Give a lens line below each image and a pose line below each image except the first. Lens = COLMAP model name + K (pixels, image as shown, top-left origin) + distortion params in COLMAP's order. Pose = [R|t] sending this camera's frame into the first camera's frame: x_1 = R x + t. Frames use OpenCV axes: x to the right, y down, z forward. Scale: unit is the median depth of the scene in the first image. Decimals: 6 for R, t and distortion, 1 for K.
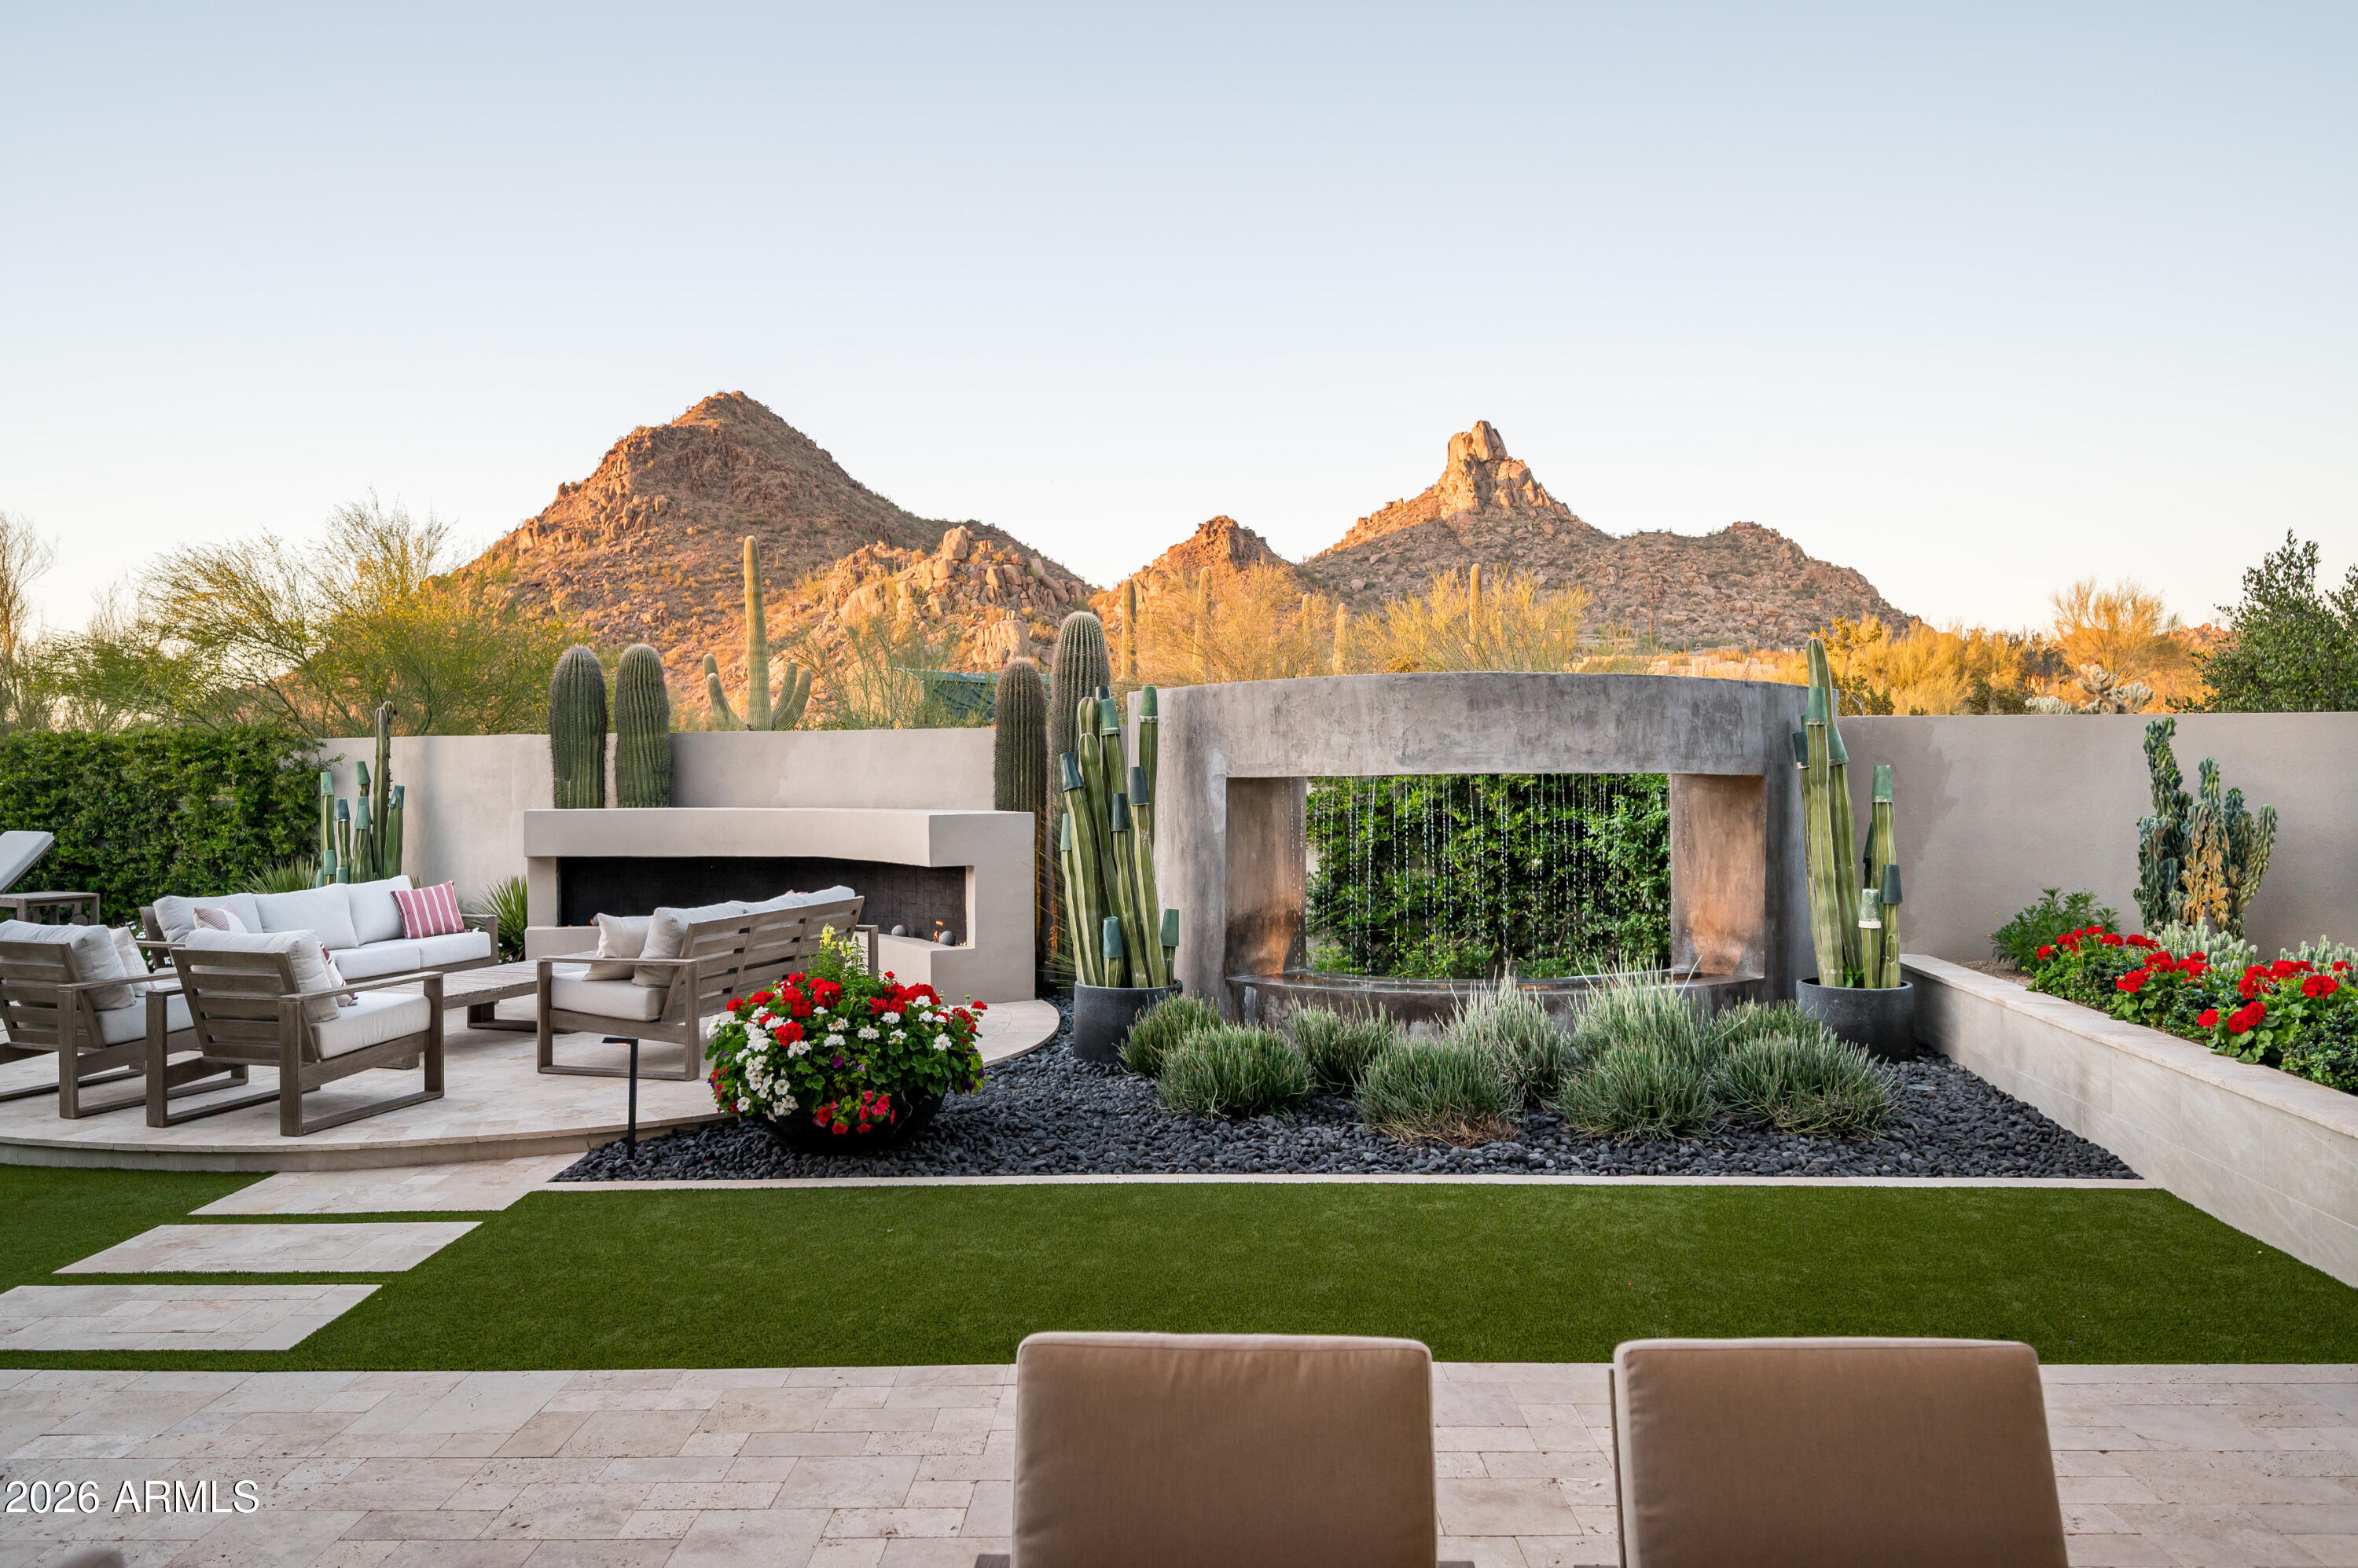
lens RADIAL K [[1684.9, 0, 1181.2], [0, 1684.9, 786.9], [0, 0, 1]] dist [-0.000323, 0.002663]
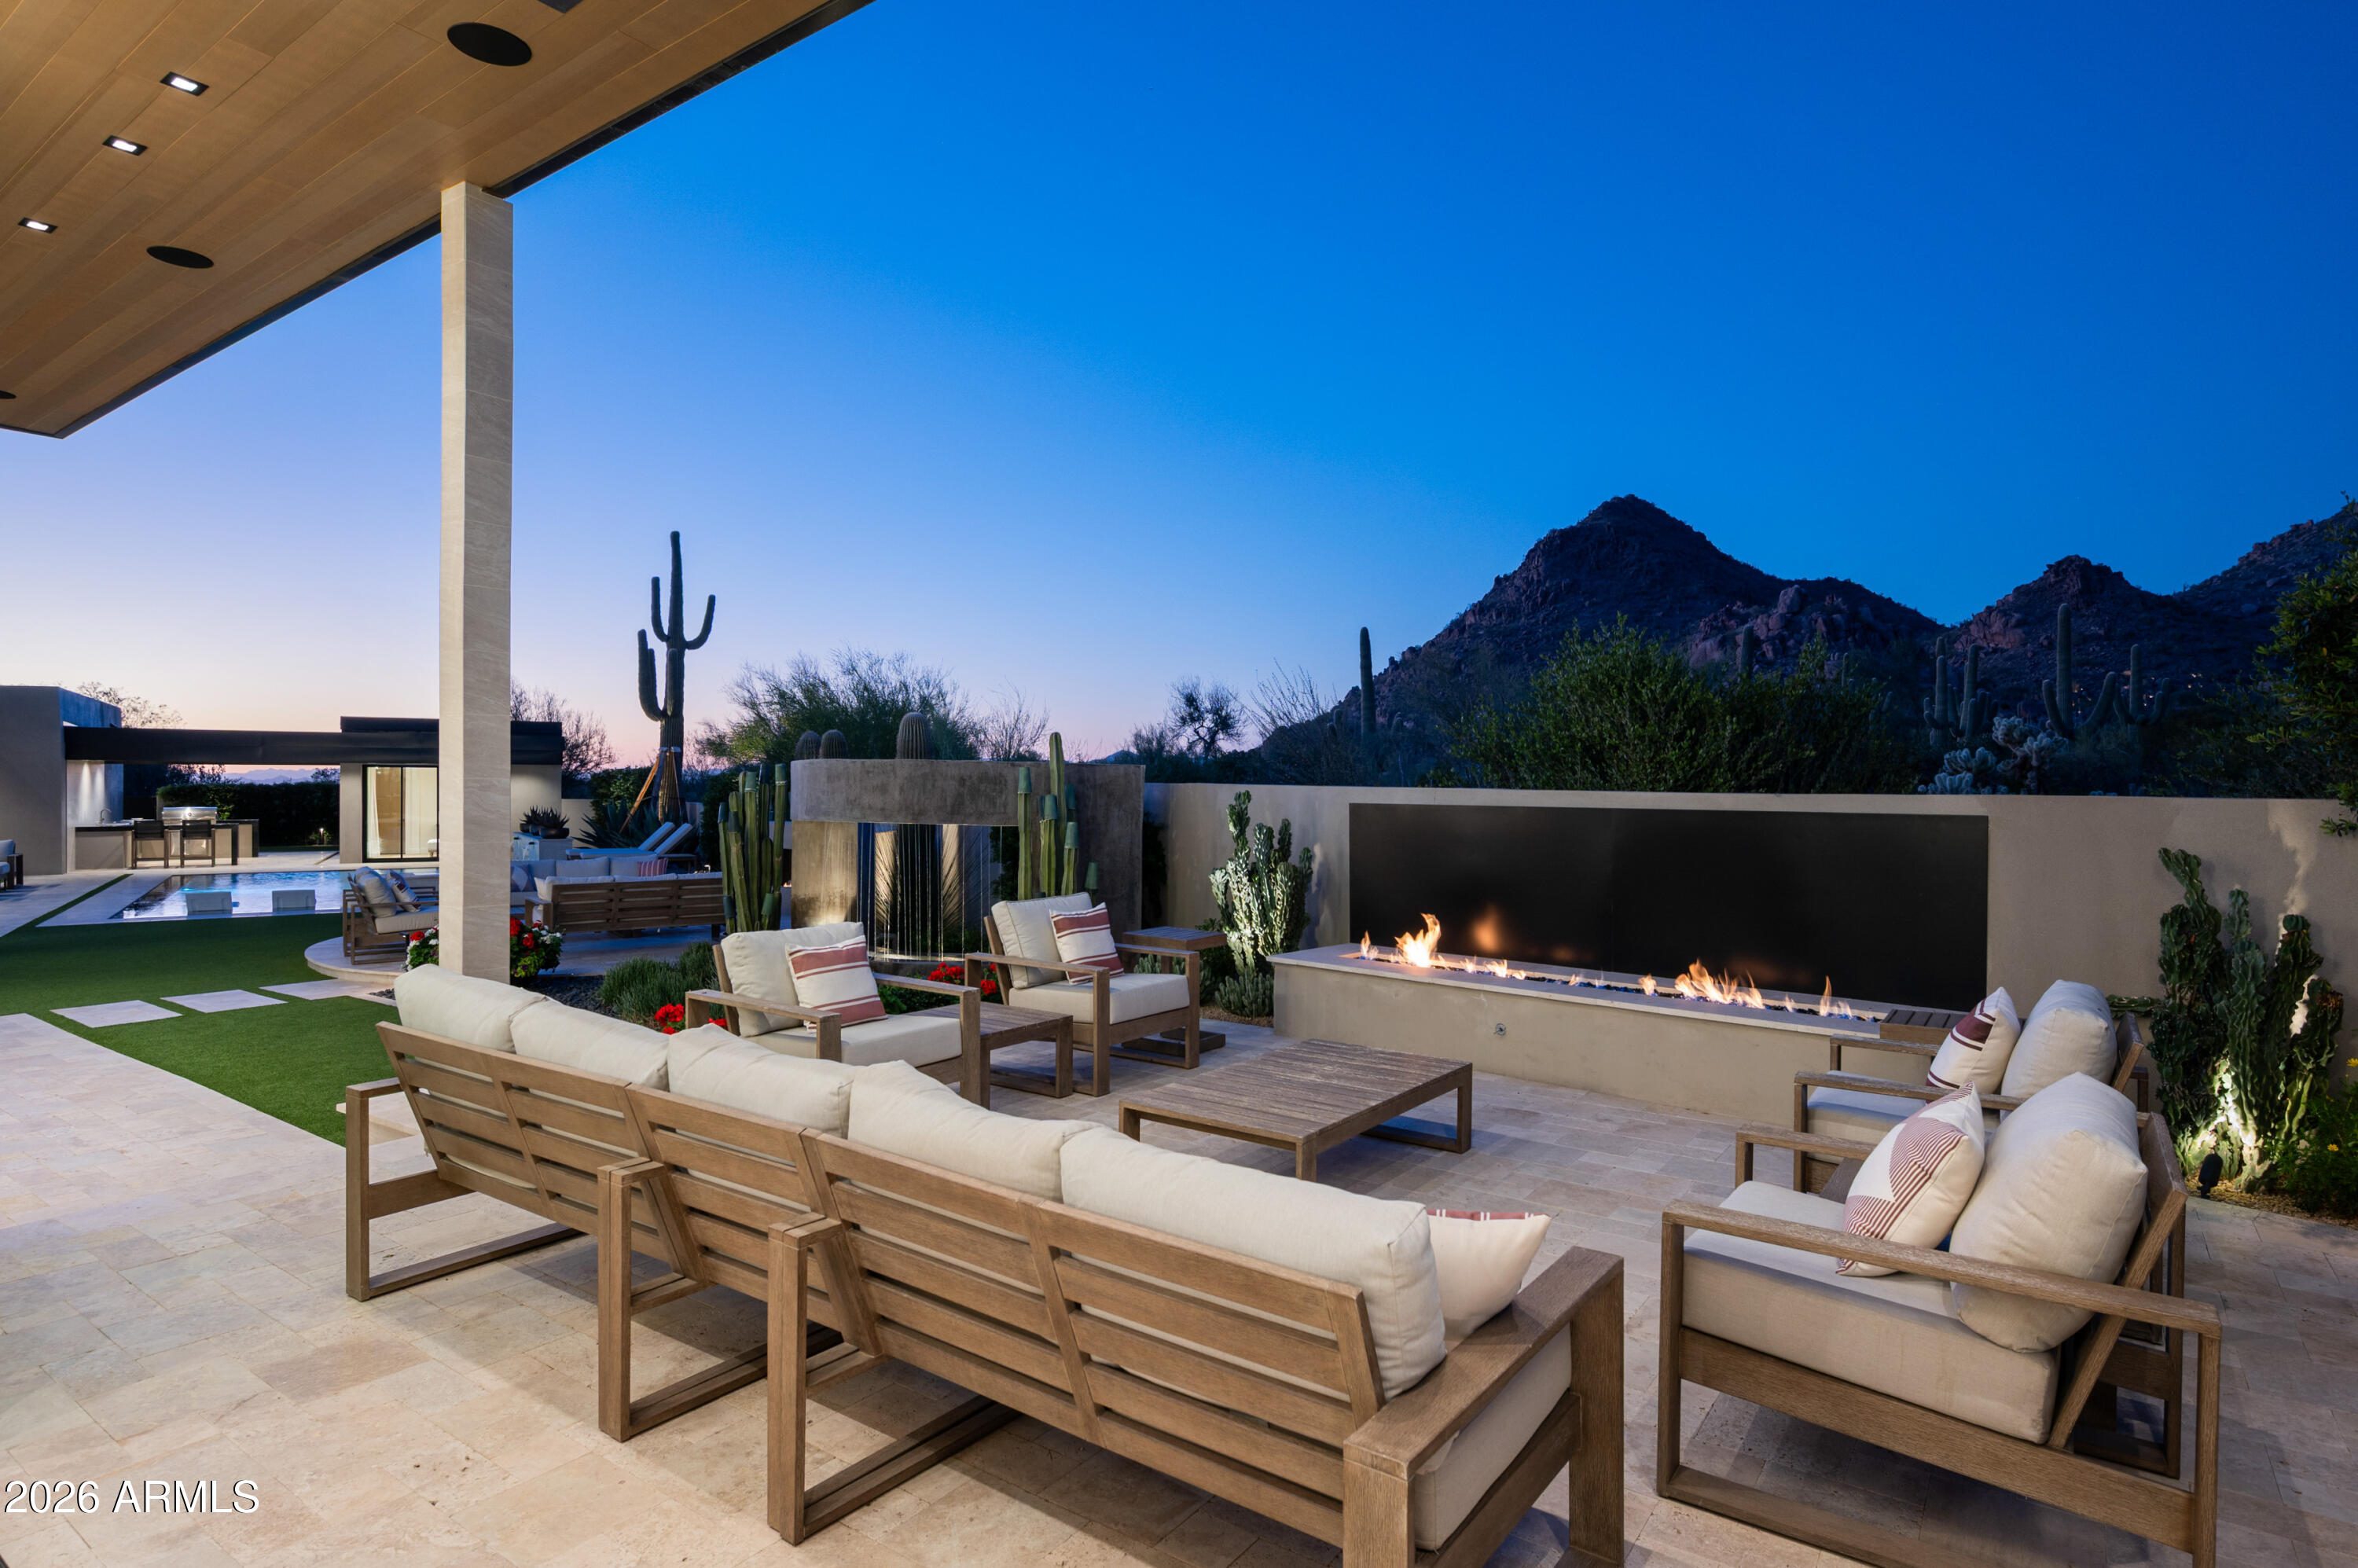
lens RADIAL K [[1243.3, 0, 1167.8], [0, 1243.3, 788.2], [0, 0, 1]] dist [-0.003831, -0.000196]
pose [[0.815542, 0.013625, -0.578537, 0.605414], [-0.016278, 0.999867, 0.000600, -0.023168], [0.578468, 0.008928, 0.815656, 0.092629]]
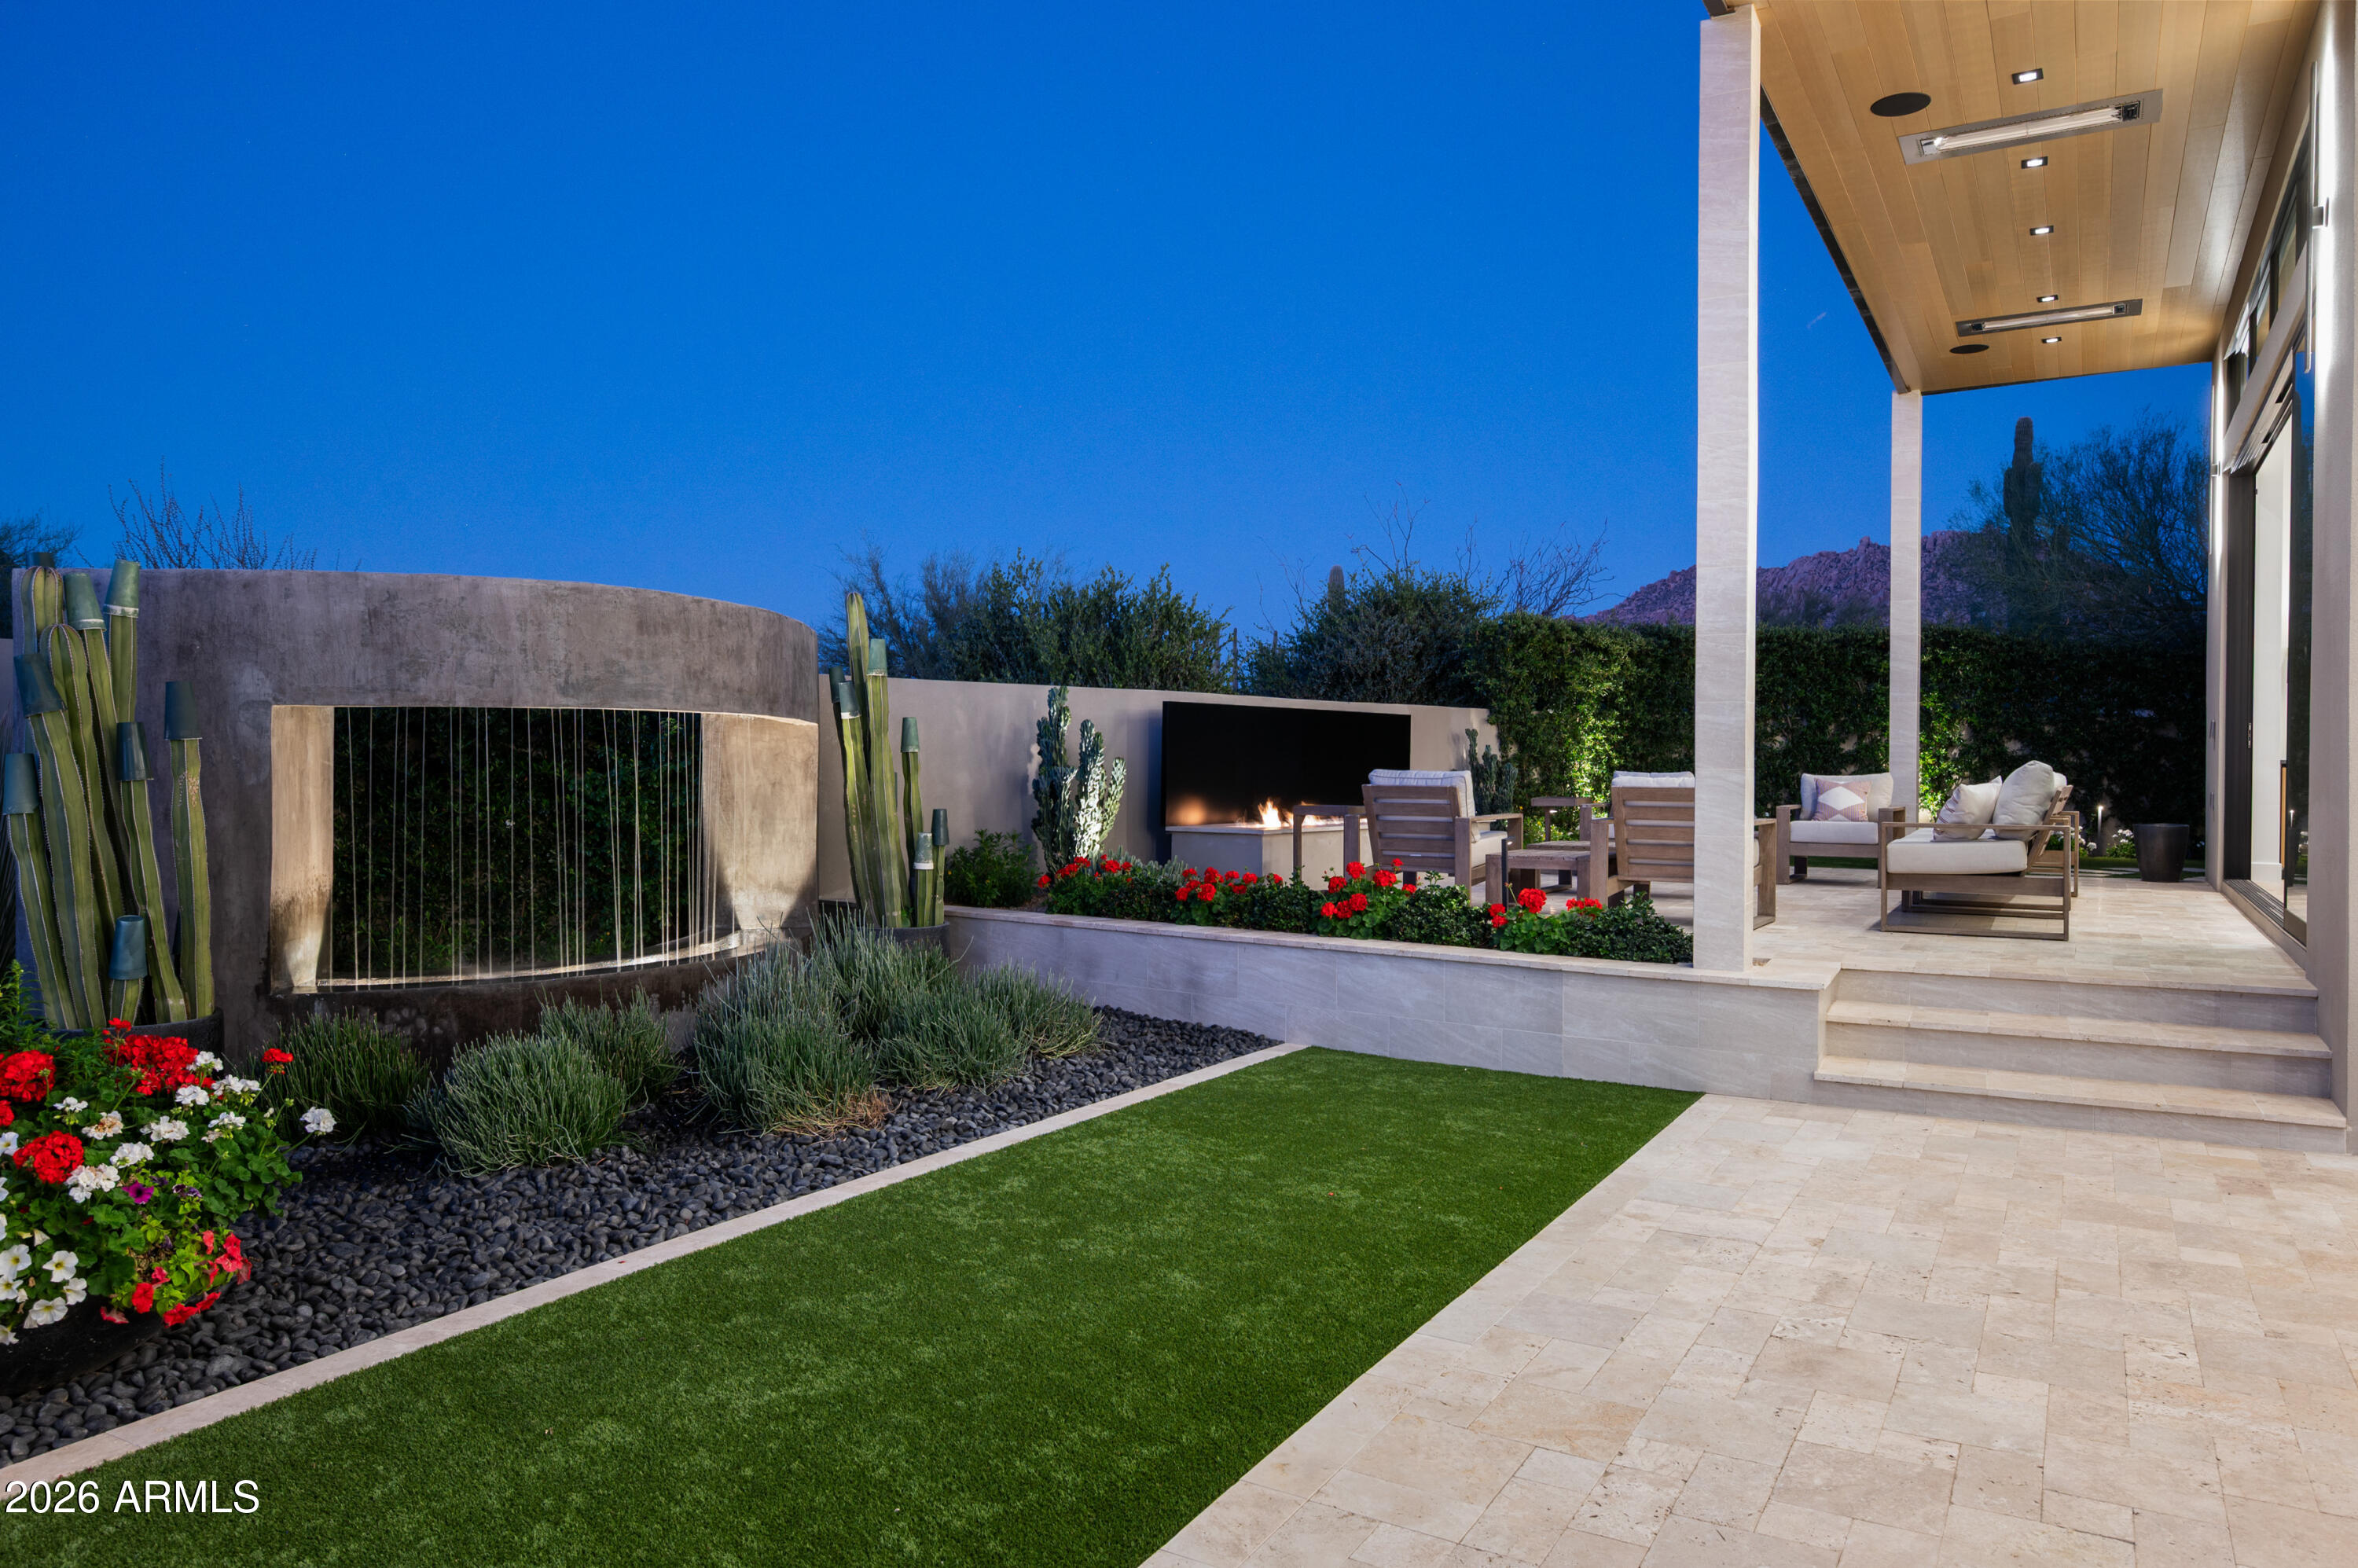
lens RADIAL K [[1540.1, 0, 1184.8], [0, 1540.1, 784.8], [0, 0, 1]] dist [0.001106, 0.000385]
pose [[0.503653, -0.004432, 0.863895, -0.190585], [0.002648, 0.999990, 0.003586, 0.014953], [-0.863902, 0.000482, 0.503660, 0.201423]]
